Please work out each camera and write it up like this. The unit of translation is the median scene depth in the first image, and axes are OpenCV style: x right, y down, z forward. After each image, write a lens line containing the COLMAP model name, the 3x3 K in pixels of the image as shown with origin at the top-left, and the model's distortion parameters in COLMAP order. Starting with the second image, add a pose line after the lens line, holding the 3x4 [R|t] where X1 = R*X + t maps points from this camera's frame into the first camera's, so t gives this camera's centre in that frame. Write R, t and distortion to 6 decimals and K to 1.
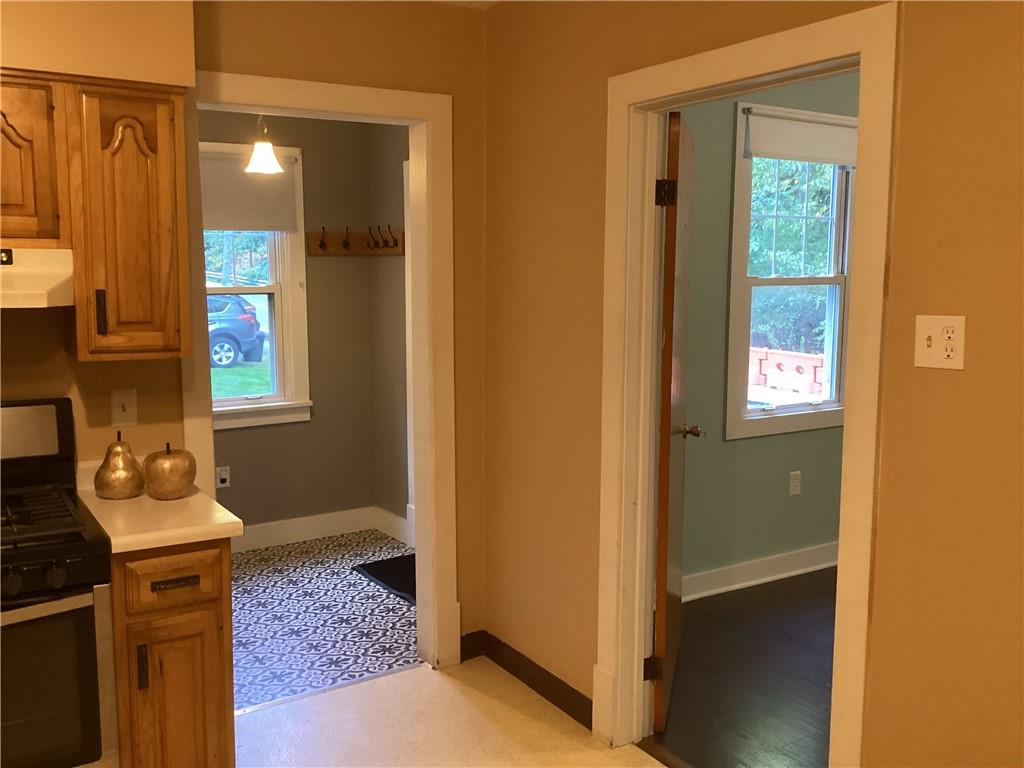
lens RADIAL K [[935.8, 0, 517.3], [0, 935.8, 386.4], [0, 0, 1]] dist [0.088715, -0.191764]
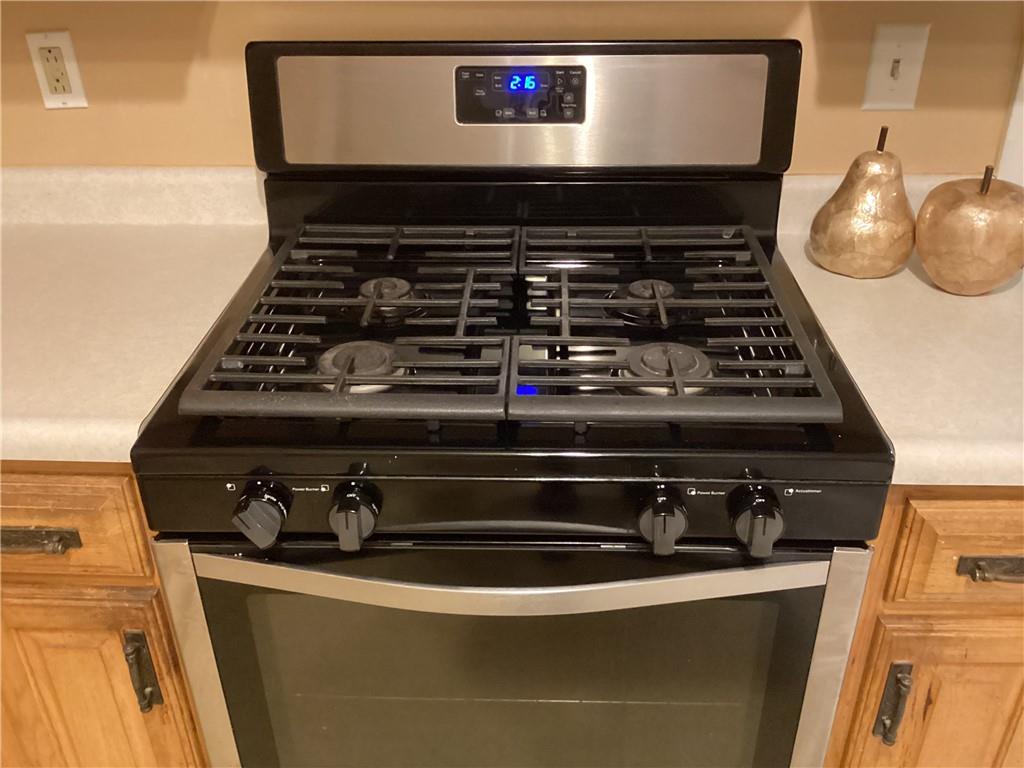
lens RADIAL K [[935.8, 0, 517.3], [0, 935.8, 386.4], [0, 0, 1]] dist [0.088715, -0.191764]
pose [[0.829377, 0.265993, -0.491306, -0.343440], [-0.053593, 0.913213, 0.403943, -0.012991], [0.556113, -0.308691, 0.771653, 0.565467]]
